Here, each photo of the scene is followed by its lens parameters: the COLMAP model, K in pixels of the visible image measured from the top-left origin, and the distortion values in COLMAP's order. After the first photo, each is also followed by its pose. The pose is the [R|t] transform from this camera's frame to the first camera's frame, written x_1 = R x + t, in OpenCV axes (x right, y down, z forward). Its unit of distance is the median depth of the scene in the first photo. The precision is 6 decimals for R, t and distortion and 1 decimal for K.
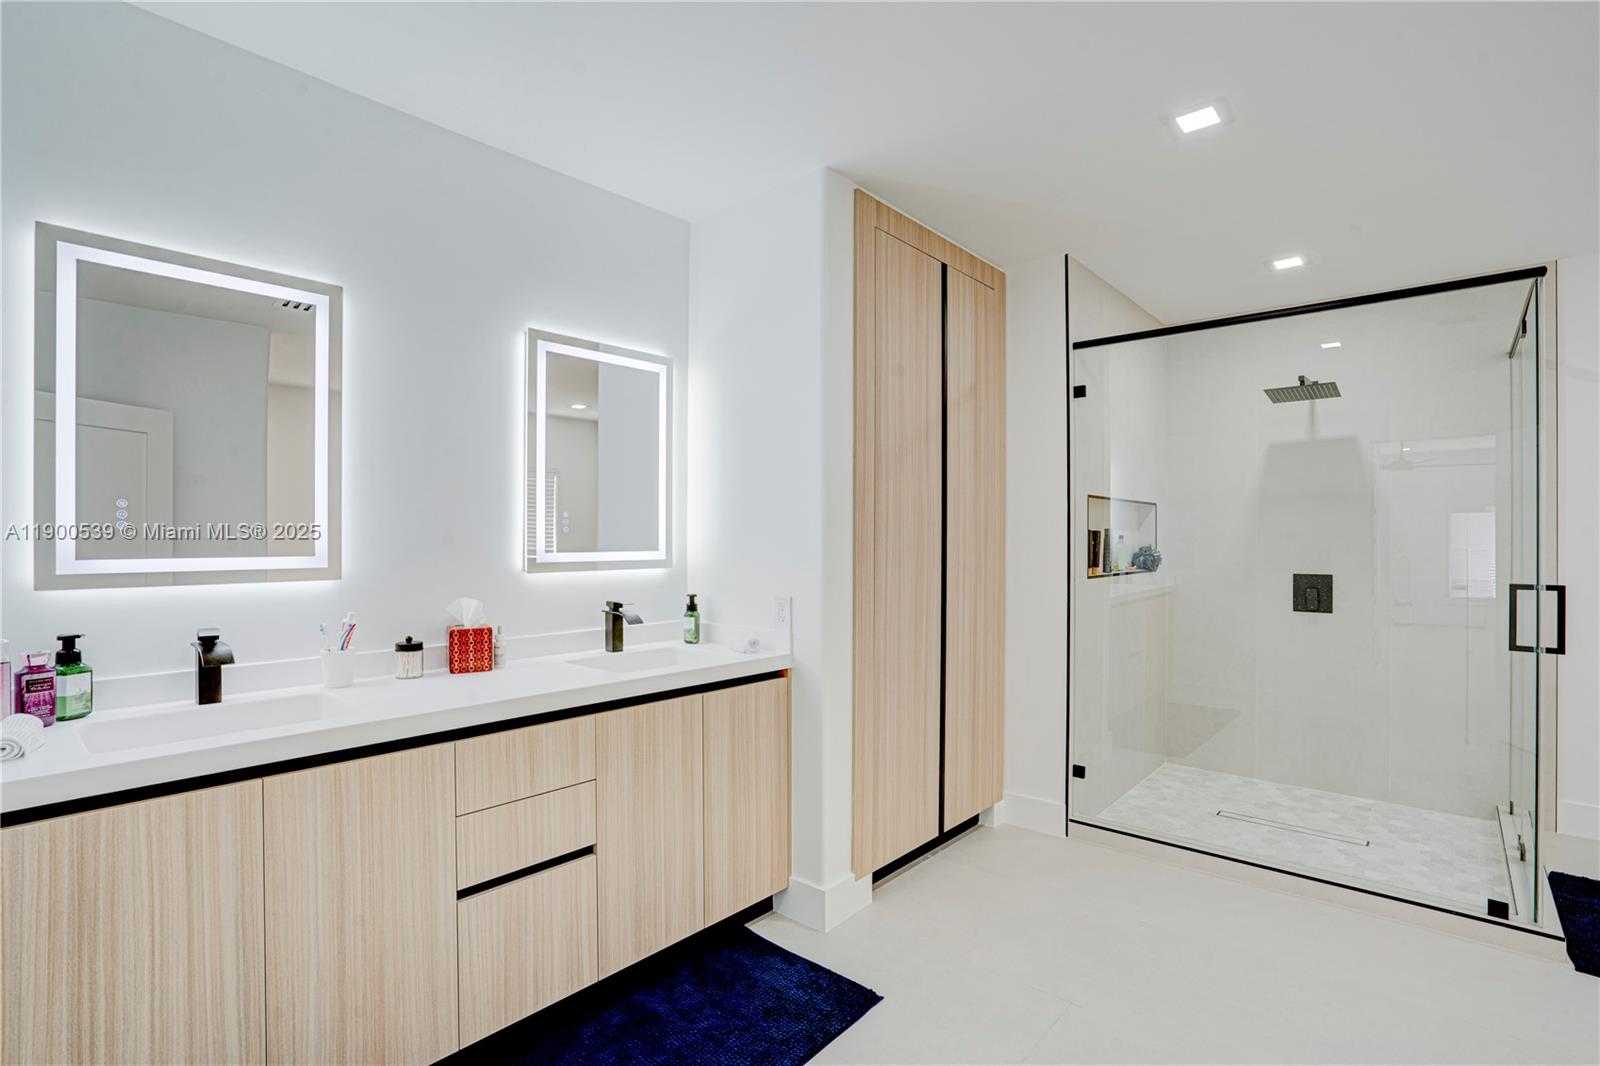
lens RADIAL K [[767.3, 0, 804.7], [0, 767.3, 540.7], [0, 0, 1]] dist [-0.029589, 0.013166]
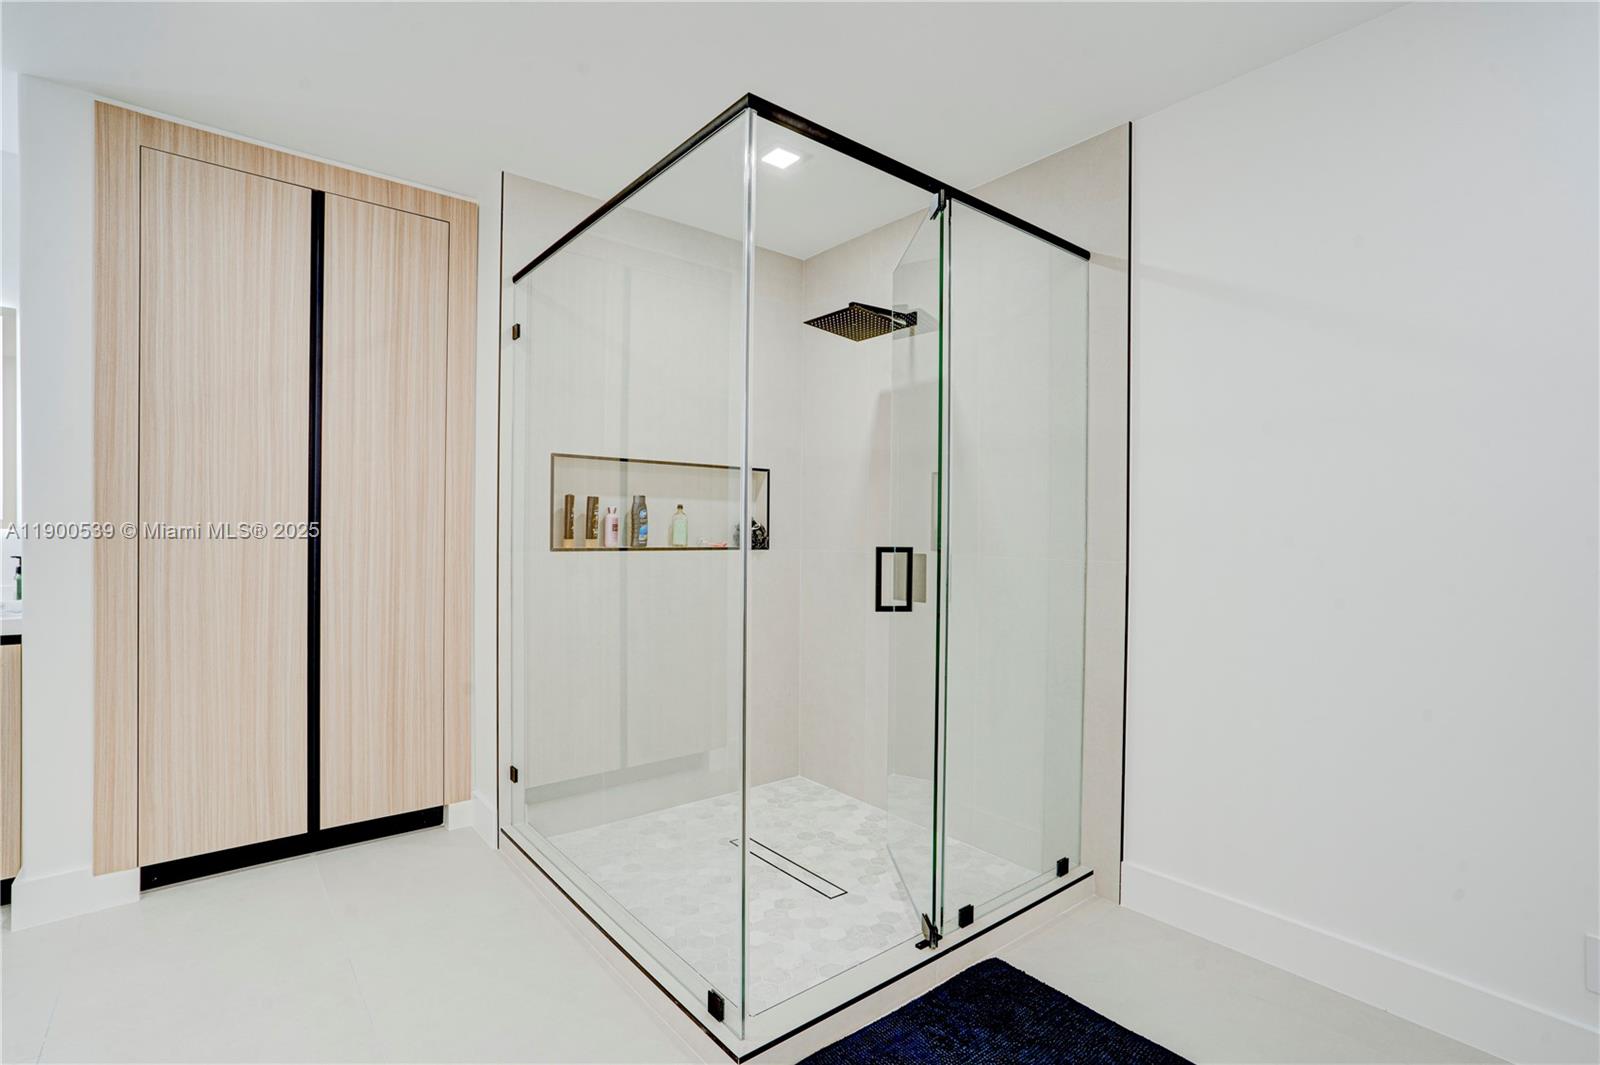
lens RADIAL K [[767.3, 0, 798.0], [0, 767.3, 529.4], [0, 0, 1]] dist [-0.029589, 0.013166]
pose [[0.983071, 0.009960, -0.182953, 0.782692], [-0.009690, 0.999950, 0.002369, 0.020014], [0.182967, -0.000556, 0.983119, 0.203700]]
